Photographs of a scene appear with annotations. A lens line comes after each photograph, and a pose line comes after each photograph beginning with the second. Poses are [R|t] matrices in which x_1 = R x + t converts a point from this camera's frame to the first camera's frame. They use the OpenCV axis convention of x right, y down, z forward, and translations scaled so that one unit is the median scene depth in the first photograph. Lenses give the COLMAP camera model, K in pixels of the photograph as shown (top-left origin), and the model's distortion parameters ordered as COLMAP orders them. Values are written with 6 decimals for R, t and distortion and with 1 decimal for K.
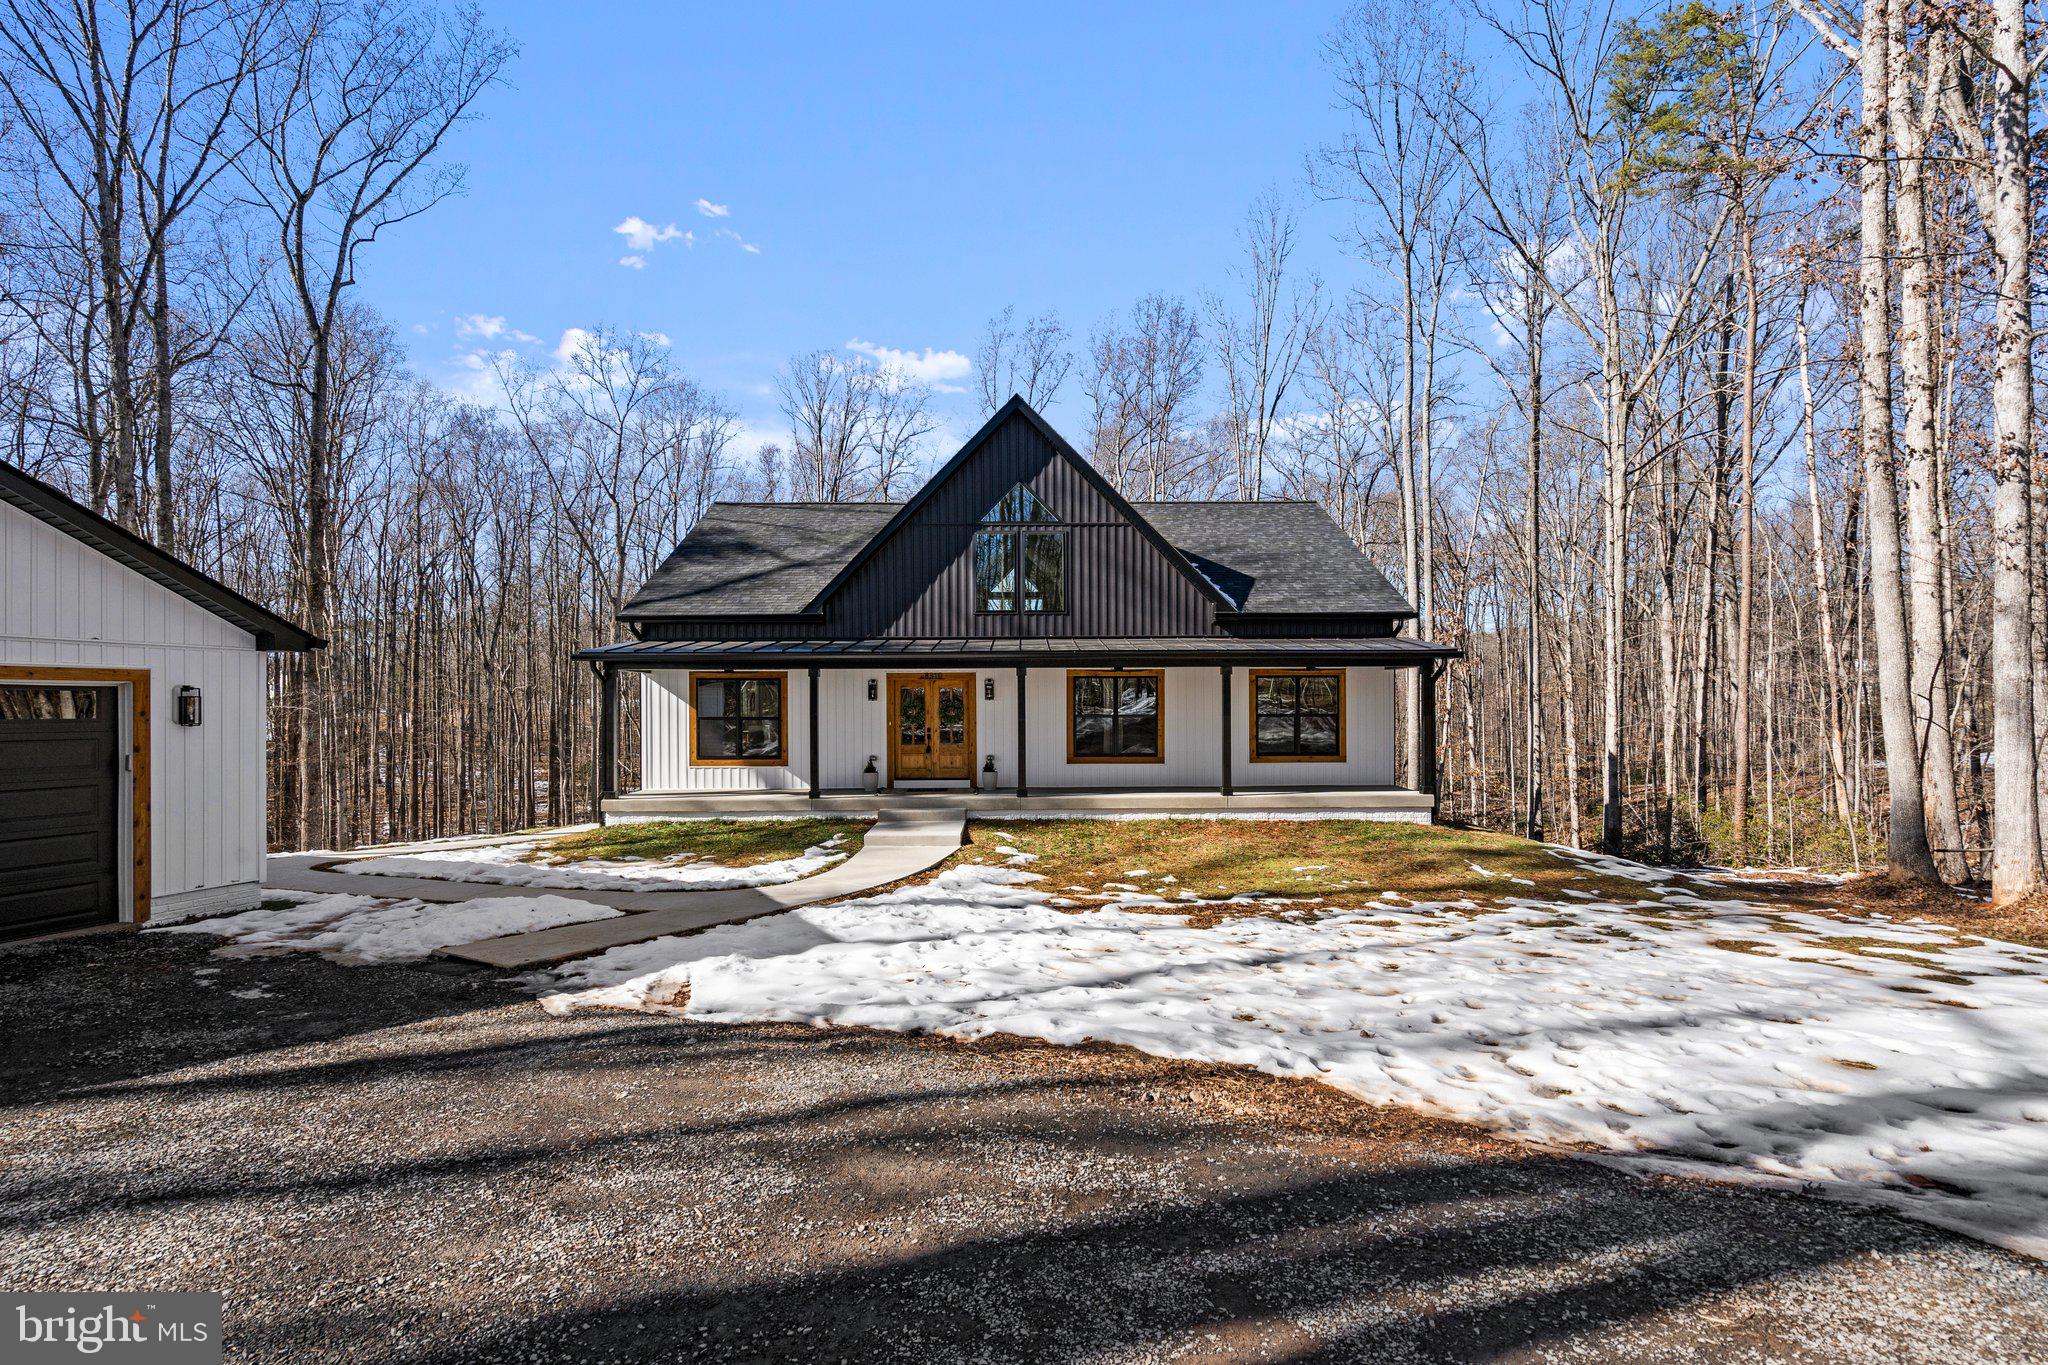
lens RADIAL K [[961.4, 0, 1035.7], [0, 961.4, 698.0], [0, 0, 1]] dist [-0.003100, 0.004681]
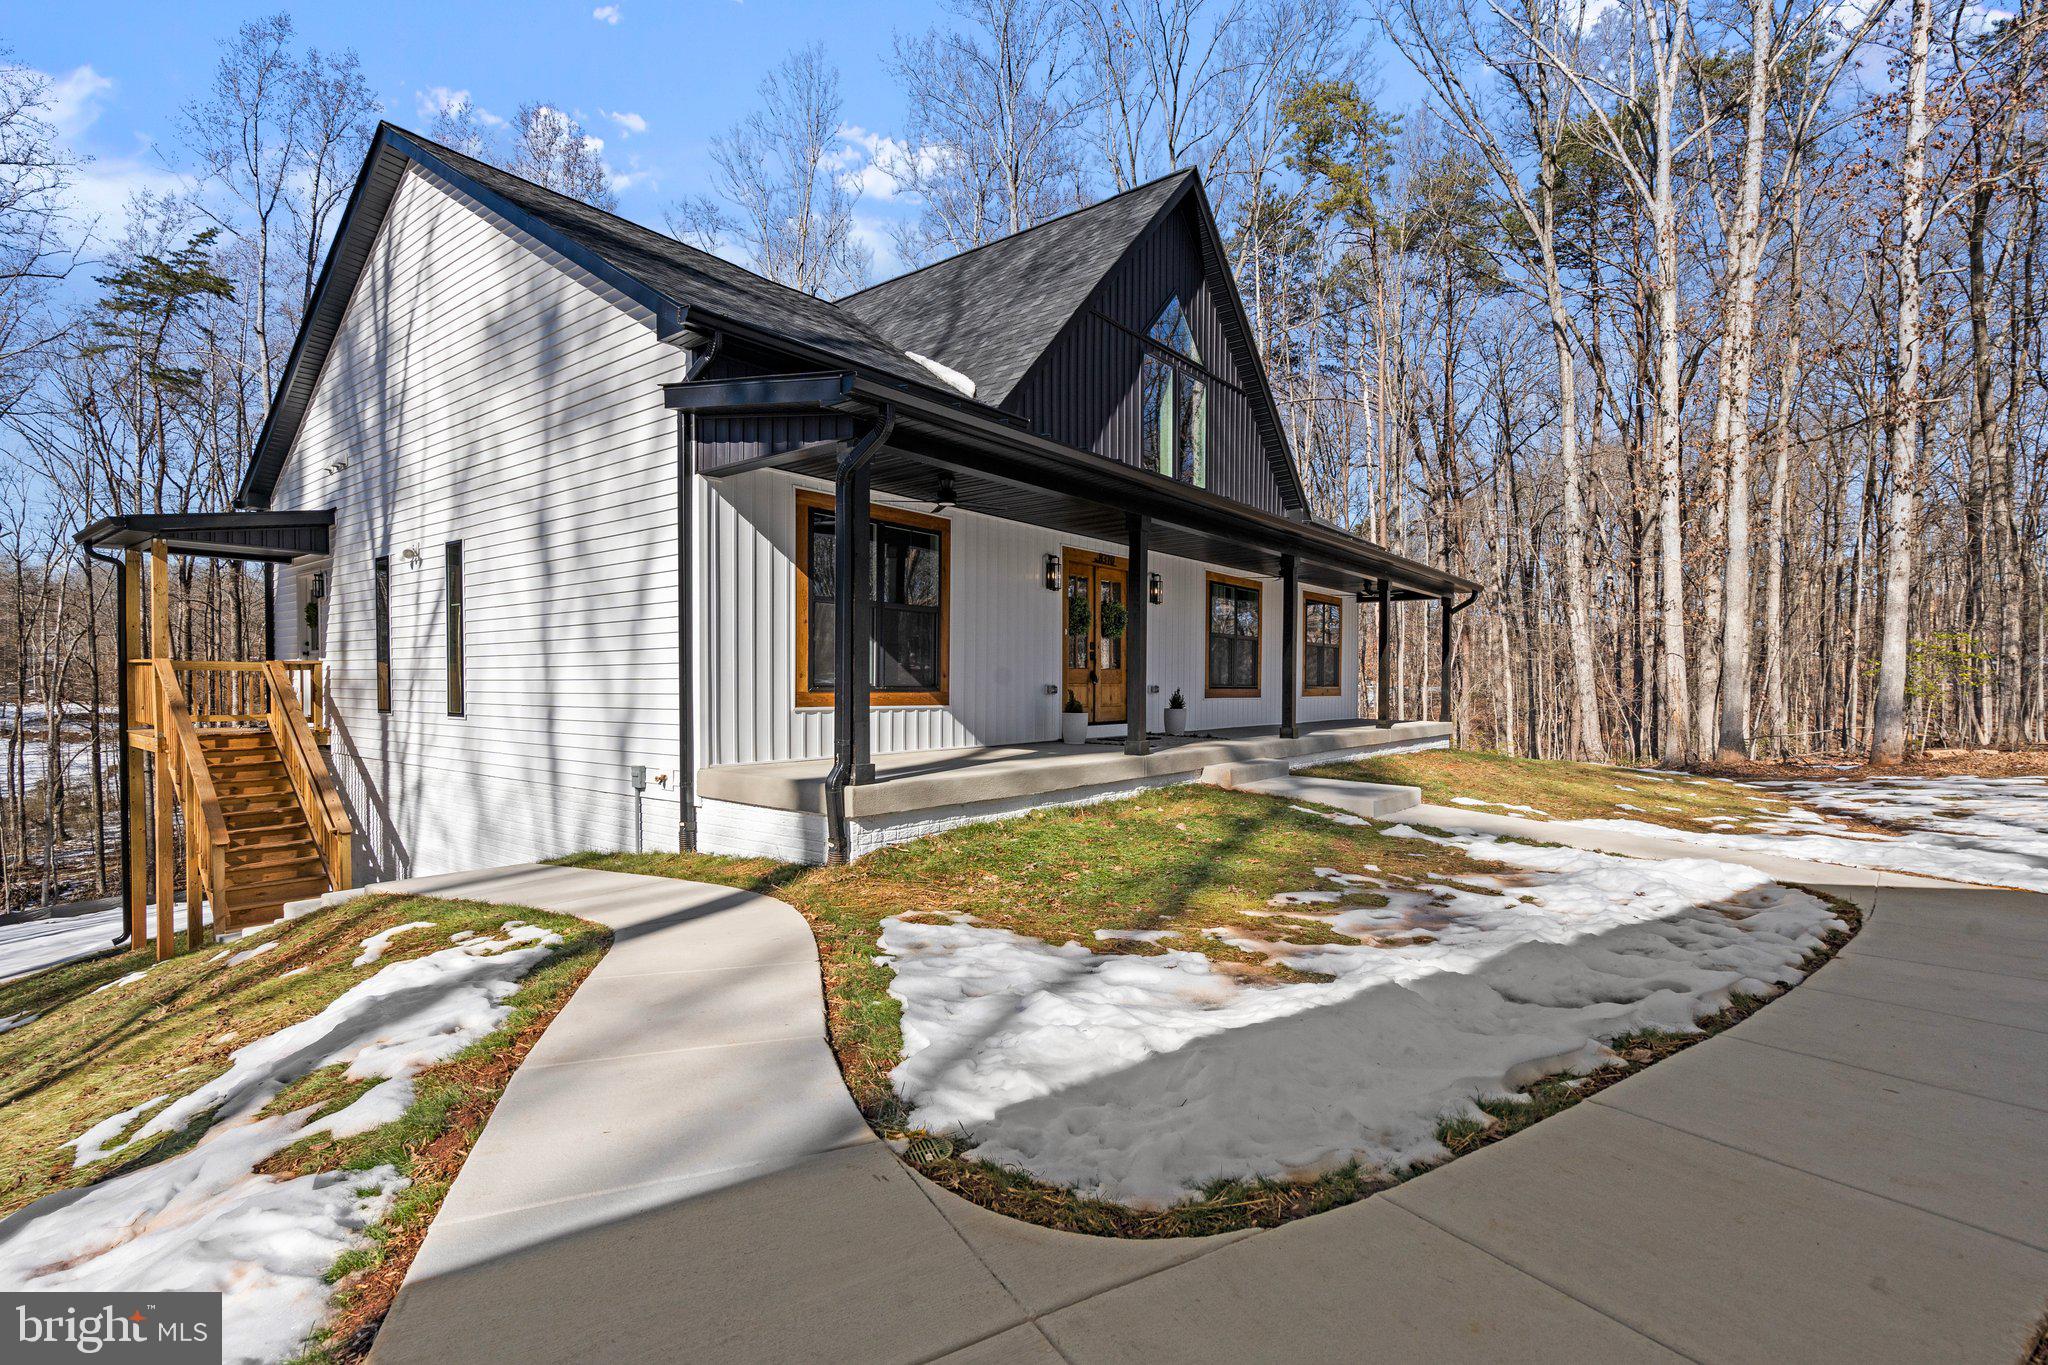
lens RADIAL K [[961.4, 0, 1034.9], [0, 961.4, 686.7], [0, 0, 1]] dist [-0.003100, 0.004681]
pose [[0.615333, 0.005263, 0.788250, -0.640464], [-0.012607, 0.999916, 0.003165, 0.059658], [-0.788166, -0.011885, 0.615347, 0.657420]]
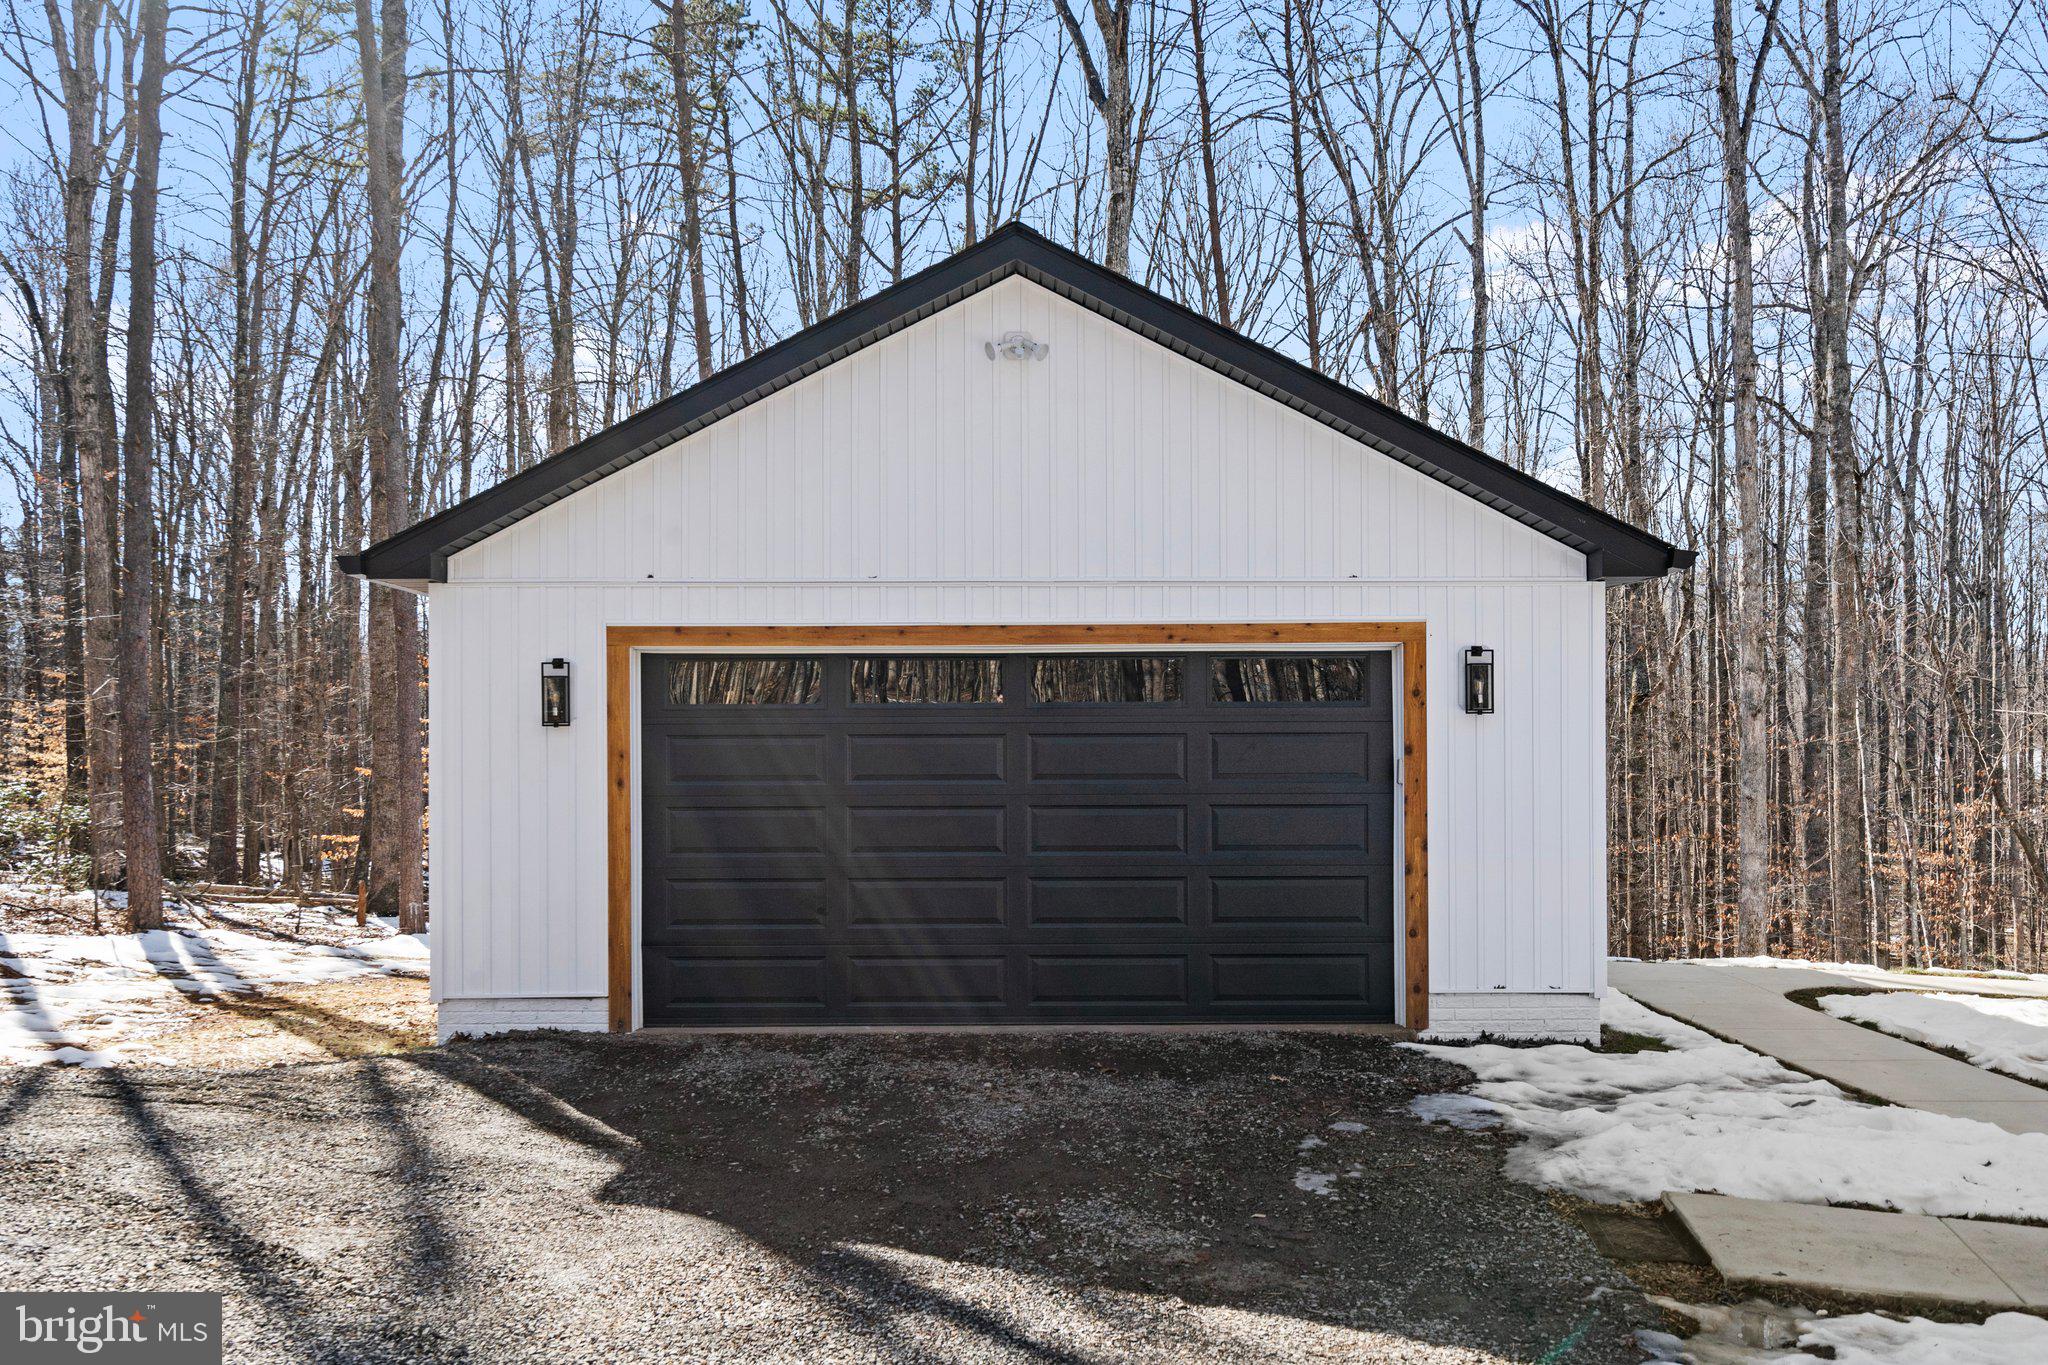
lens RADIAL K [[1745.9, 0, 983.8], [0, 1745.9, 716.3], [0, 0, 1]] dist [0.002264, 0.002253]
pose [[0.280794, -0.010084, -0.959715, 0.036246], [0.012463, 0.999899, -0.006860, 0.018046], [0.959687, -0.010035, 0.280891, 0.211882]]
